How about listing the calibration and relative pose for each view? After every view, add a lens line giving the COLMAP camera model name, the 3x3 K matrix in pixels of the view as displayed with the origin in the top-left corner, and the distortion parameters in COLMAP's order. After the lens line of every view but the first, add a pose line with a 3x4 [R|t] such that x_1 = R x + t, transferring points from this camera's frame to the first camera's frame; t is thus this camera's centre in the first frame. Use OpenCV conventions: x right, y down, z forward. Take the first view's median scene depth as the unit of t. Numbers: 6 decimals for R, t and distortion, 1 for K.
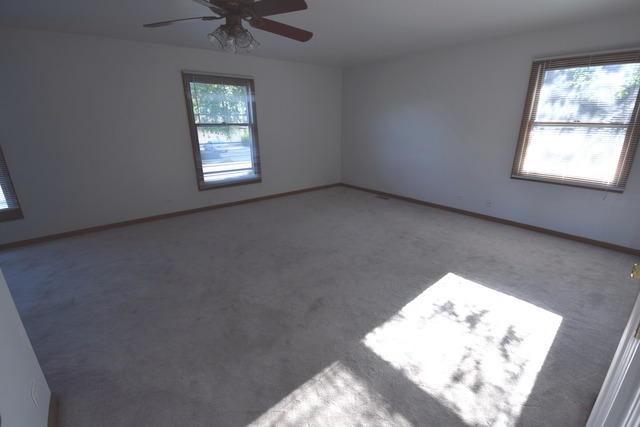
lens RADIAL K [[285.6, 0, 322.1], [0, 285.6, 216.4], [0, 0, 1]] dist [0.001279, -0.013318]
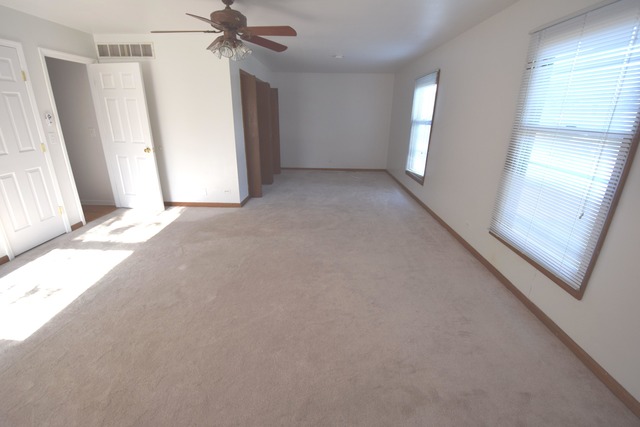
lens RADIAL K [[285.6, 0, 322.1], [0, 285.6, 216.4], [0, 0, 1]] dist [0.001279, -0.013318]
pose [[-0.664130, 0.233366, -0.710262, 0.329550], [-0.252049, 0.824524, 0.506587, -0.500644], [0.703849, 0.515461, -0.488771, 1.453556]]
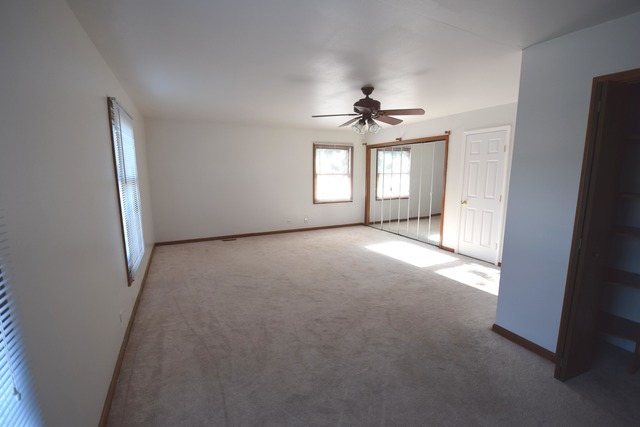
lens RADIAL K [[285.6, 0, 322.1], [0, 285.6, 216.4], [0, 0, 1]] dist [0.001279, -0.013318]
pose [[0.244730, -0.161157, 0.956104, -1.295655], [0.302165, 0.949659, 0.082726, -0.236601], [-0.921305, 0.268655, 0.281106, 0.571027]]
